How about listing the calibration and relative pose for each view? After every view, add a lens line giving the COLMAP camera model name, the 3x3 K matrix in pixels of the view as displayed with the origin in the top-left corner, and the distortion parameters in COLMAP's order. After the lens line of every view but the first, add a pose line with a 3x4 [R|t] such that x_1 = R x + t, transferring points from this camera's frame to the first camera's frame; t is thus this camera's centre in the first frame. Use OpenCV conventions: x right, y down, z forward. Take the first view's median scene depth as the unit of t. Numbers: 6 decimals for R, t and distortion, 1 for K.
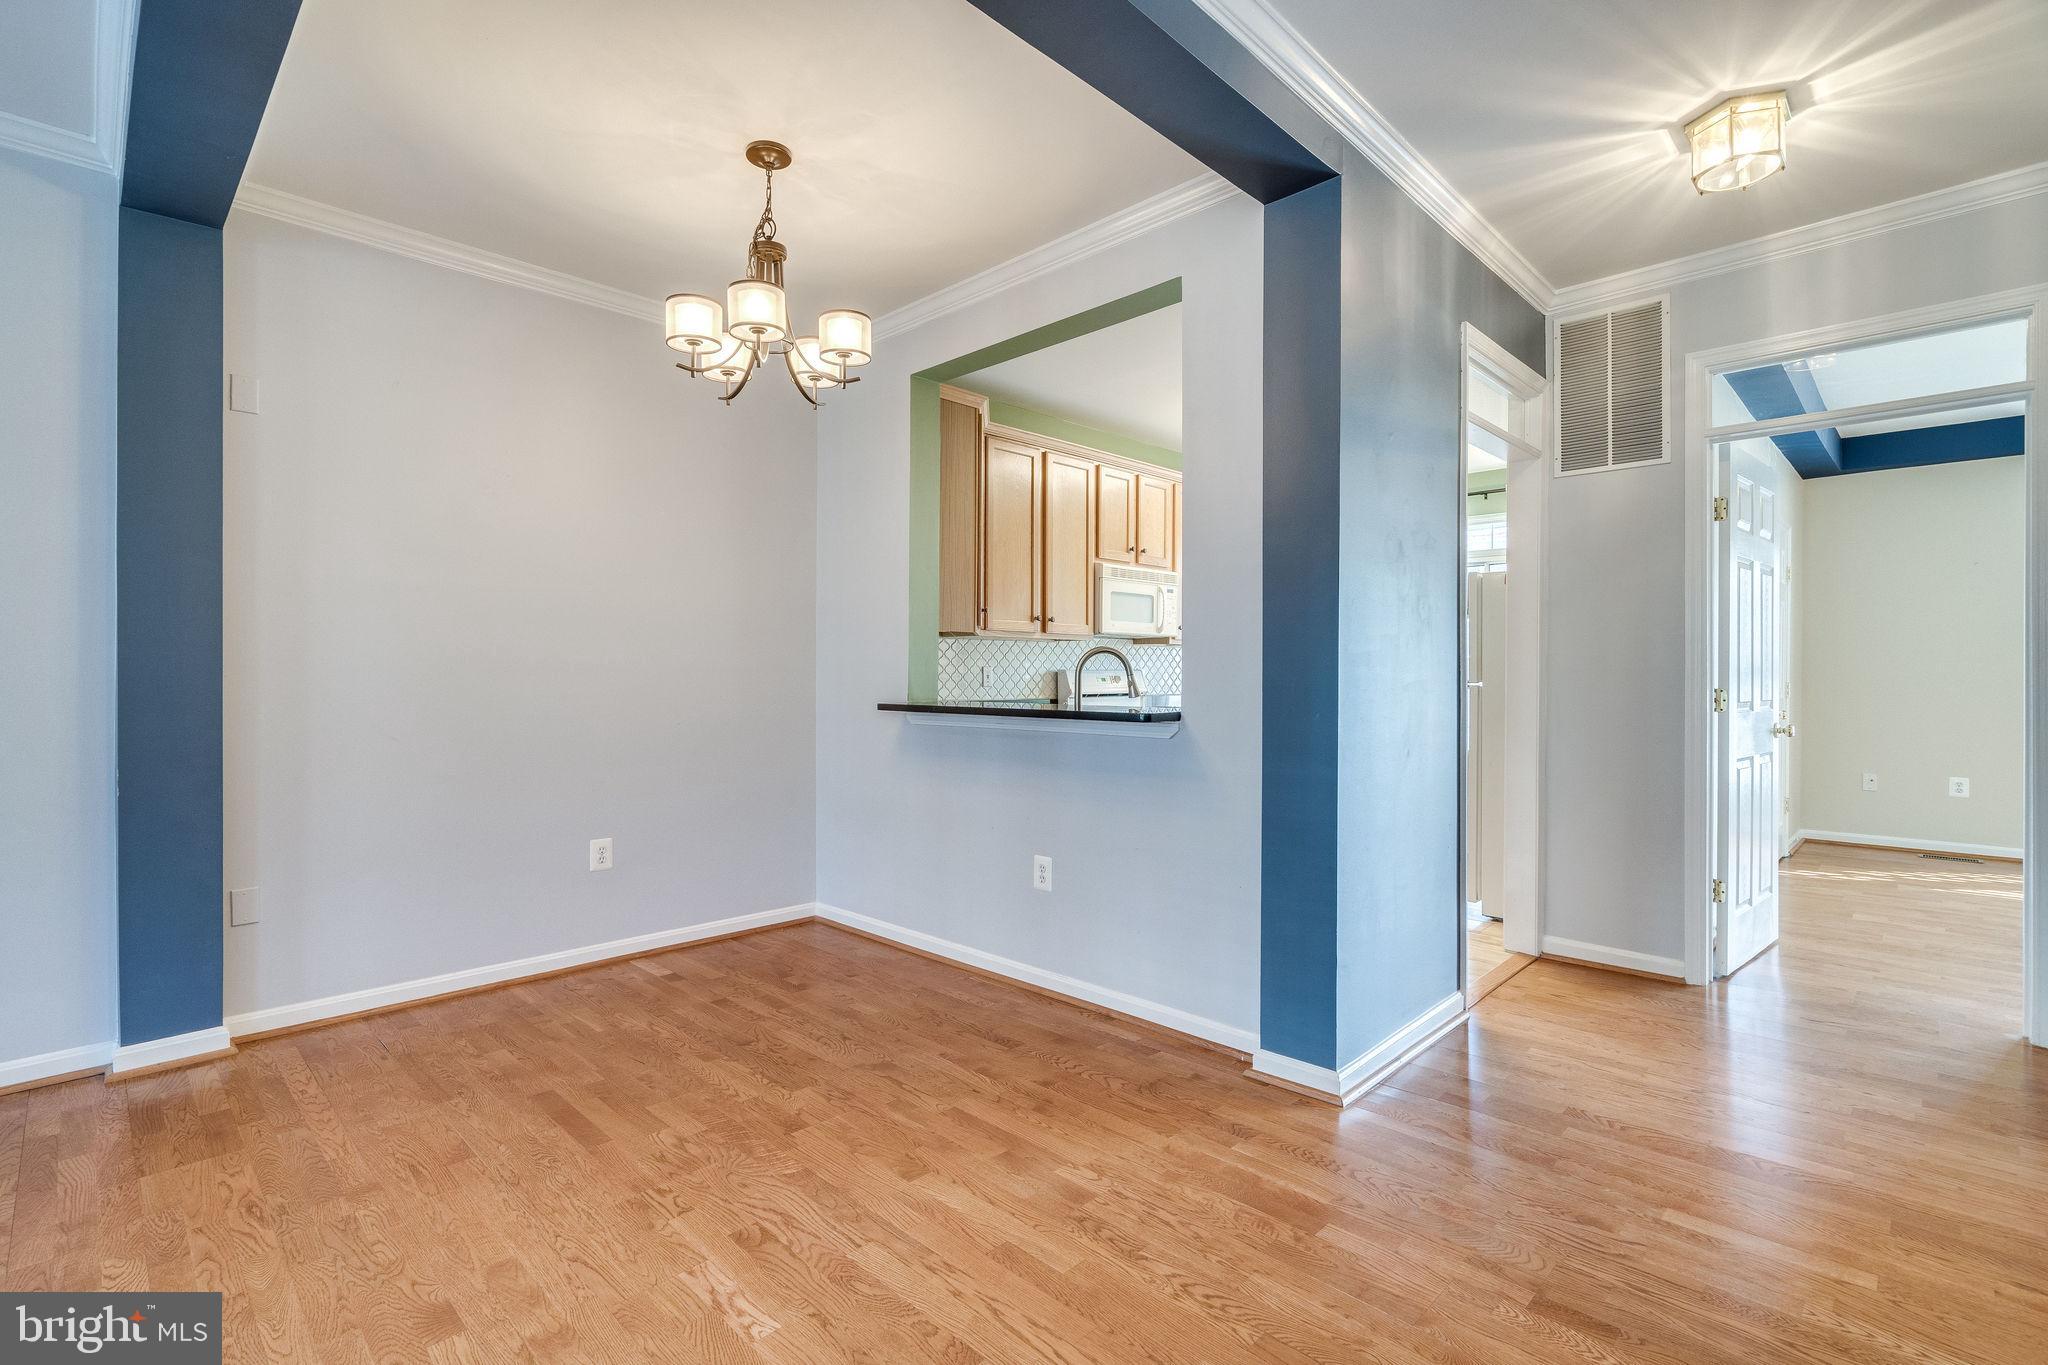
lens RADIAL K [[931.6, 0, 1026.4], [0, 931.6, 688.9], [0, 0, 1]] dist [-0.006599, 0.002967]
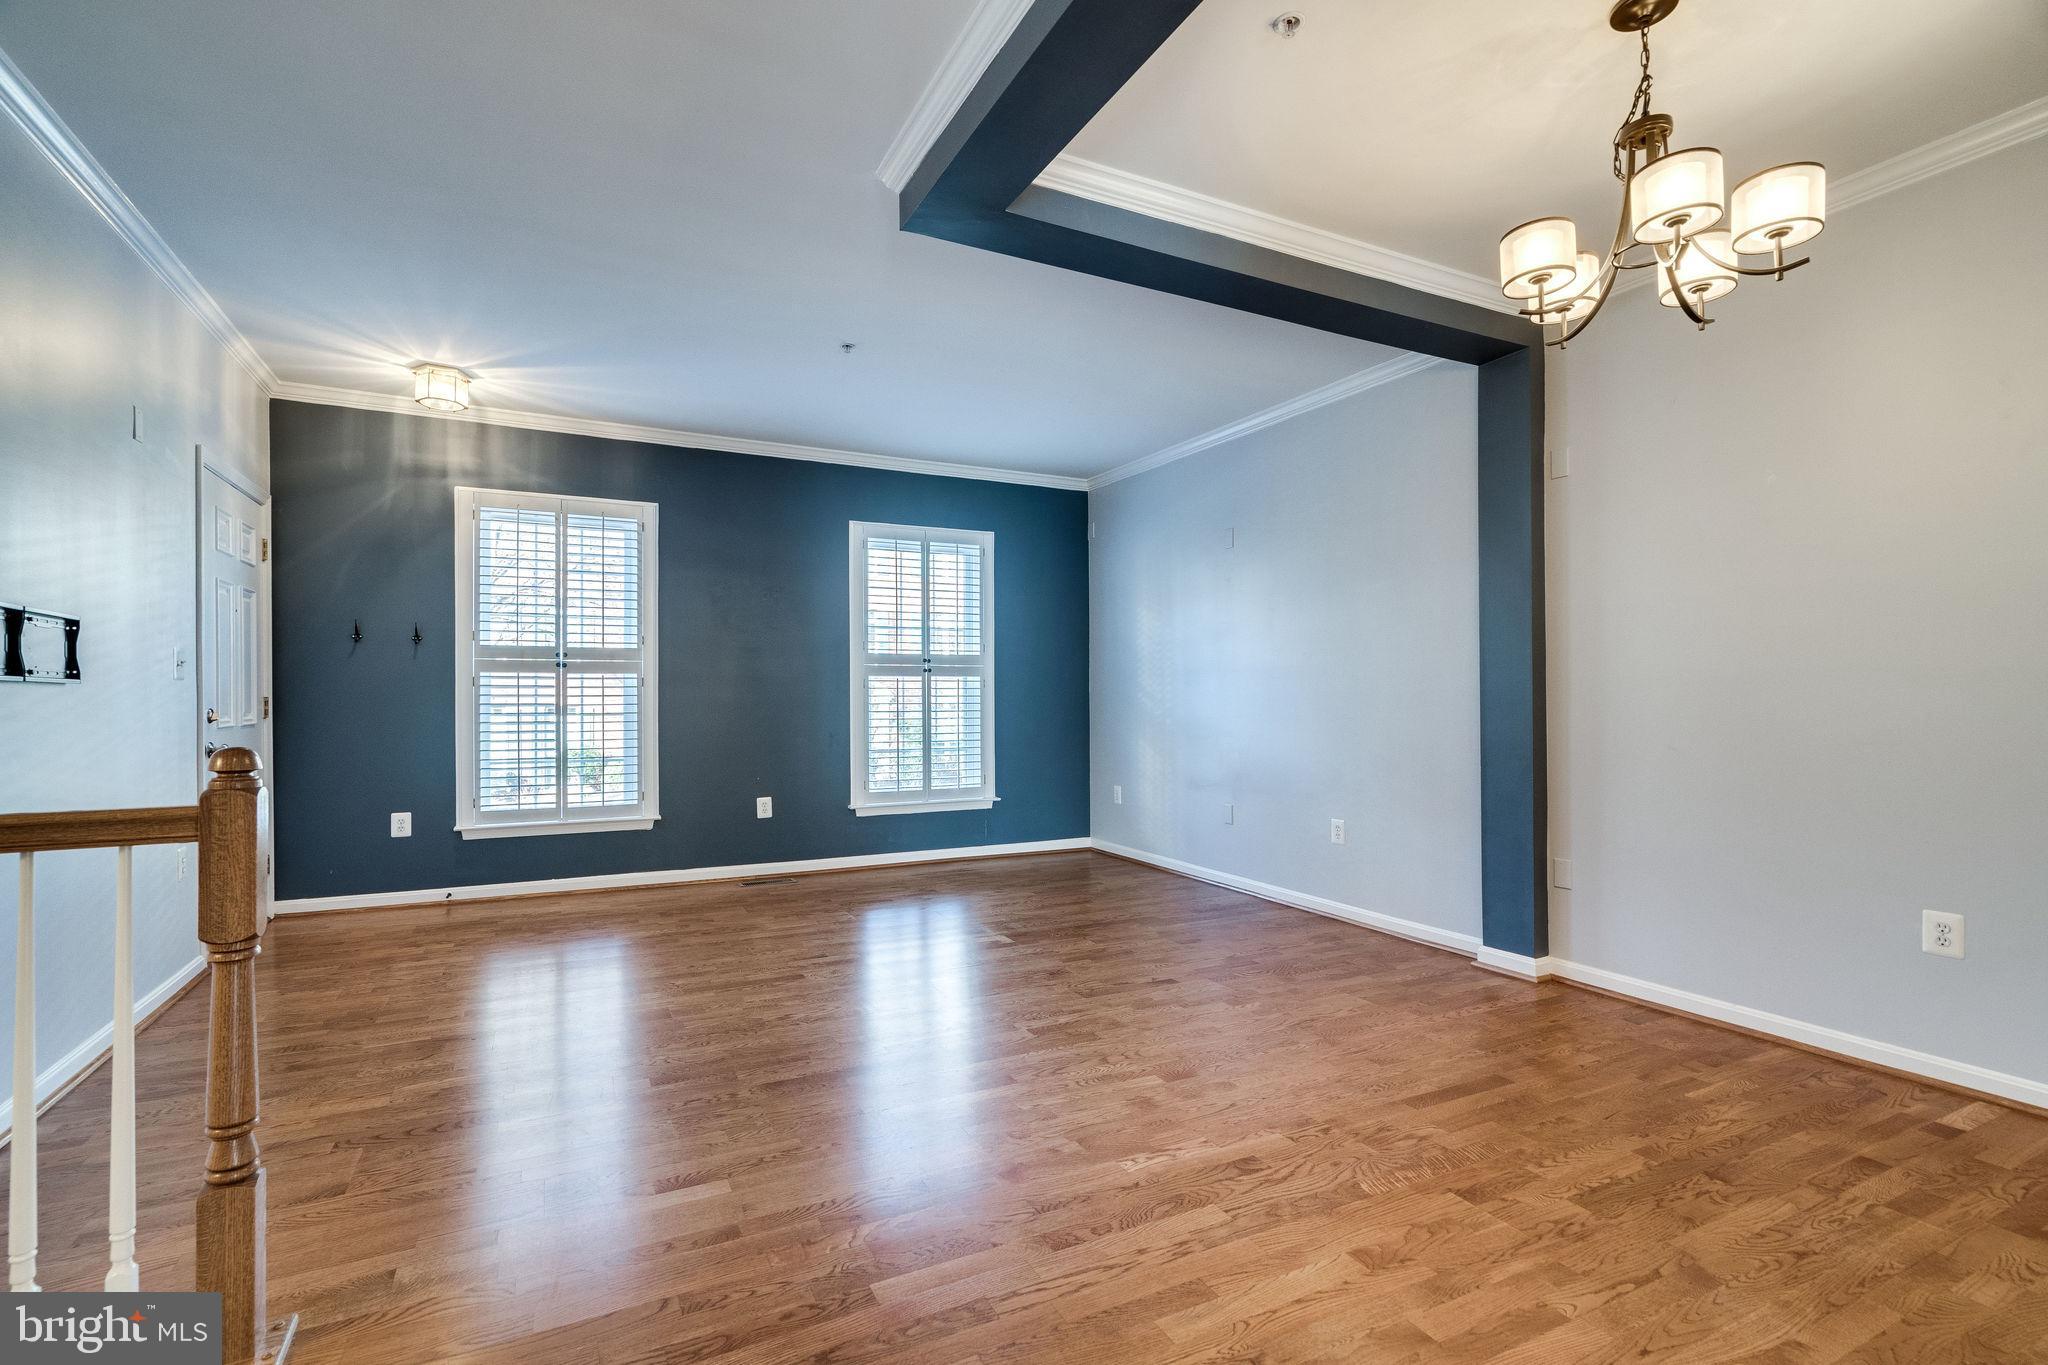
lens RADIAL K [[931.6, 0, 1002.1], [0, 931.6, 695.7], [0, 0, 1]] dist [-0.006599, 0.002967]
pose [[-0.332850, 0.000737, -0.942979, 0.489419], [-0.008217, 0.999959, 0.003682, -0.003205], [0.942944, 0.008974, -0.332830, 0.582064]]
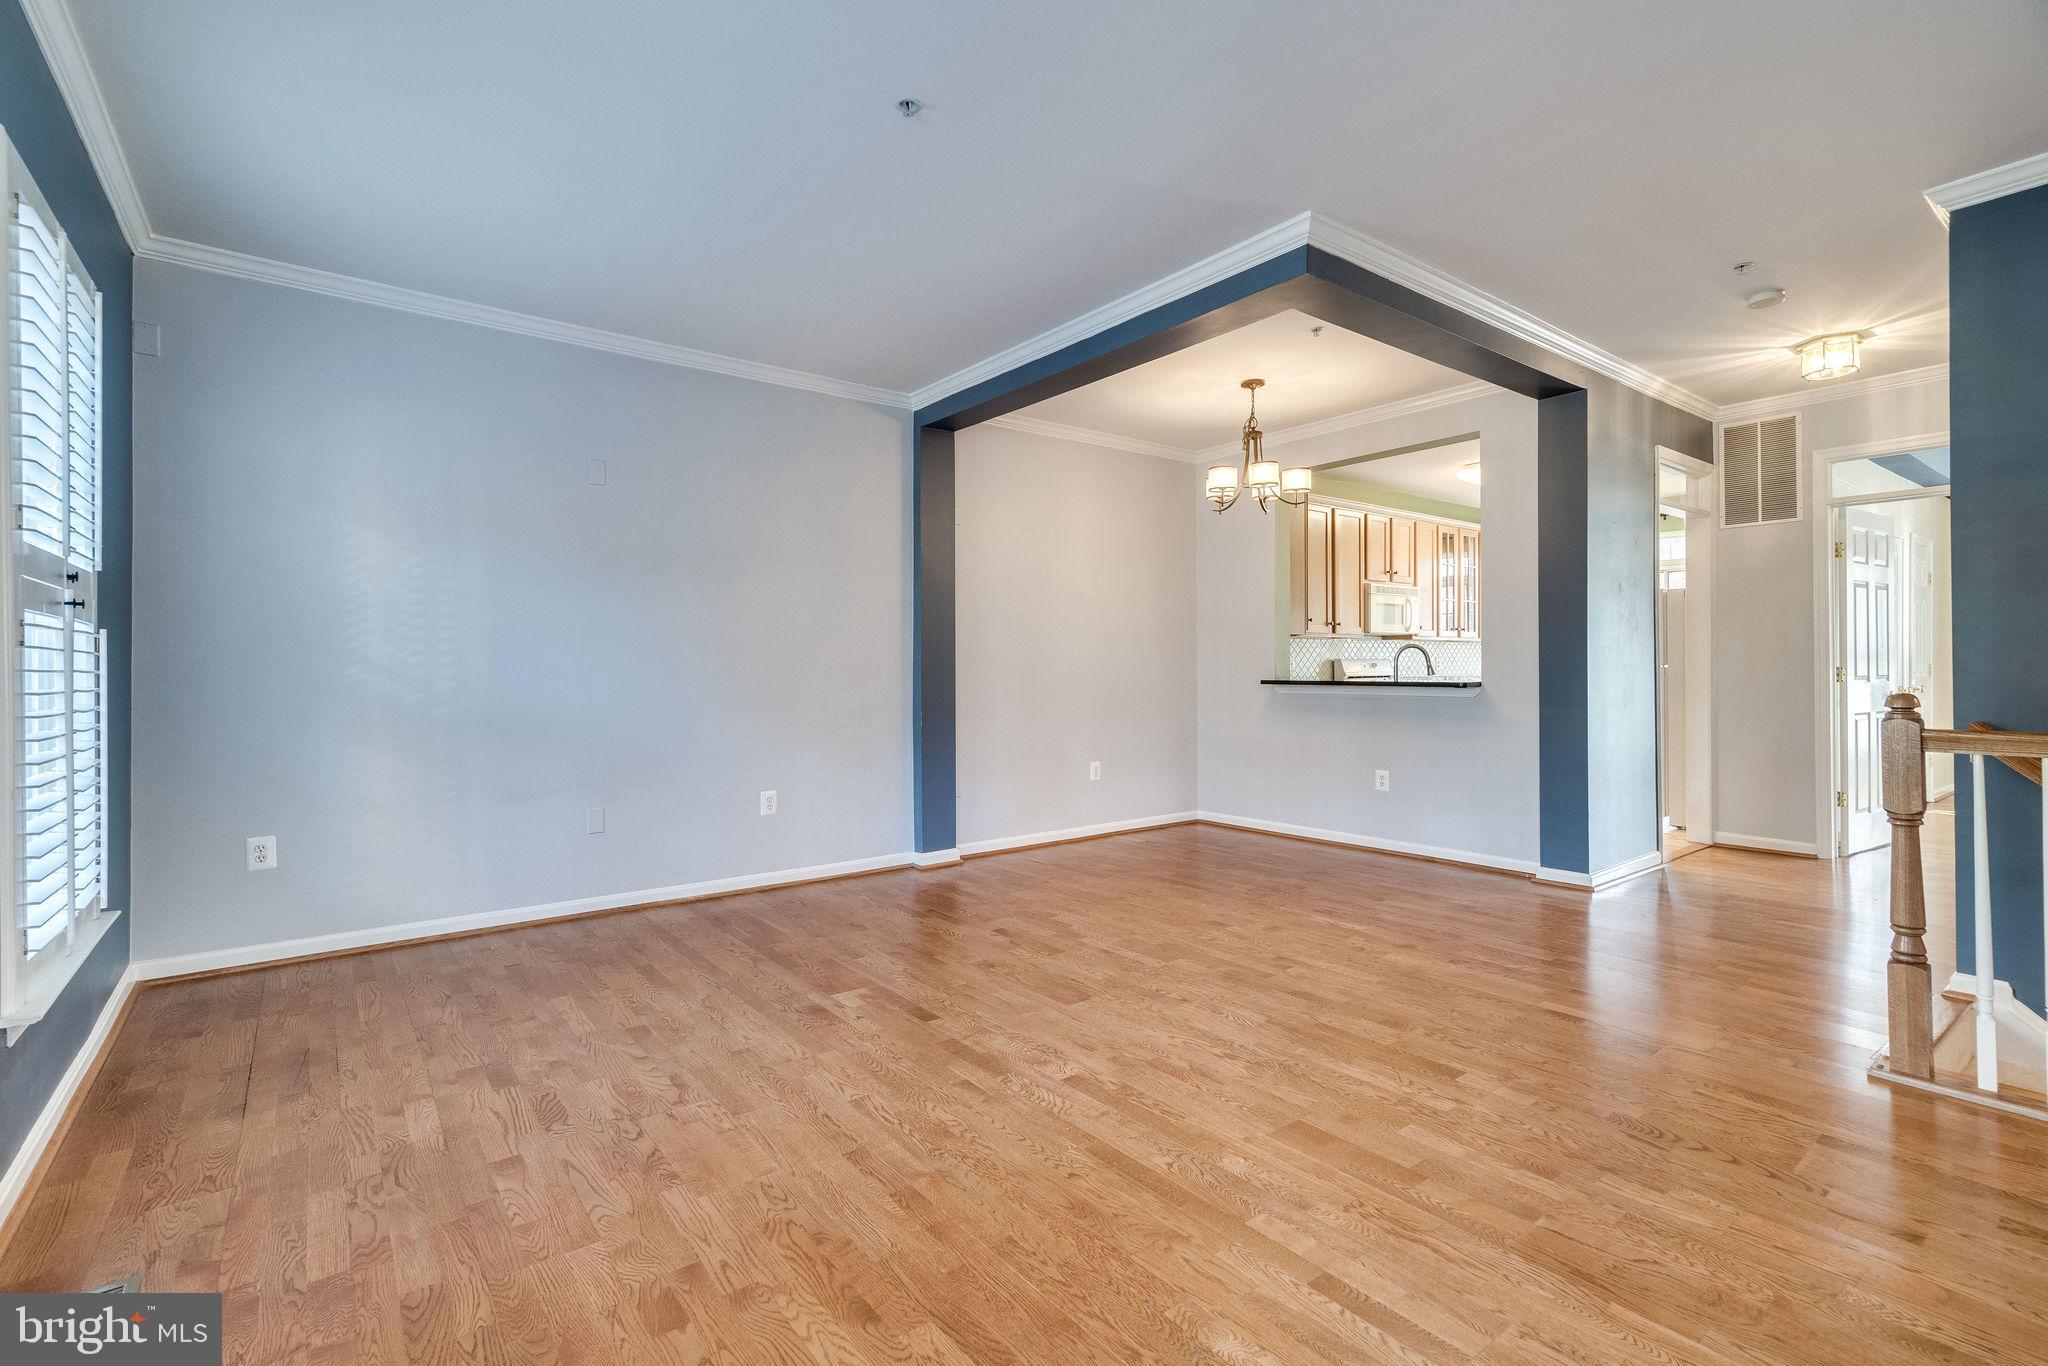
lens RADIAL K [[931.6, 0, 1011.9], [0, 931.6, 672.7], [0, 0, 1]] dist [-0.006599, 0.002967]
pose [[0.989112, -0.006048, -0.147039, -0.379350], [0.004809, 0.999950, -0.008782, 0.015615], [0.147085, 0.007979, 0.989092, -0.714935]]
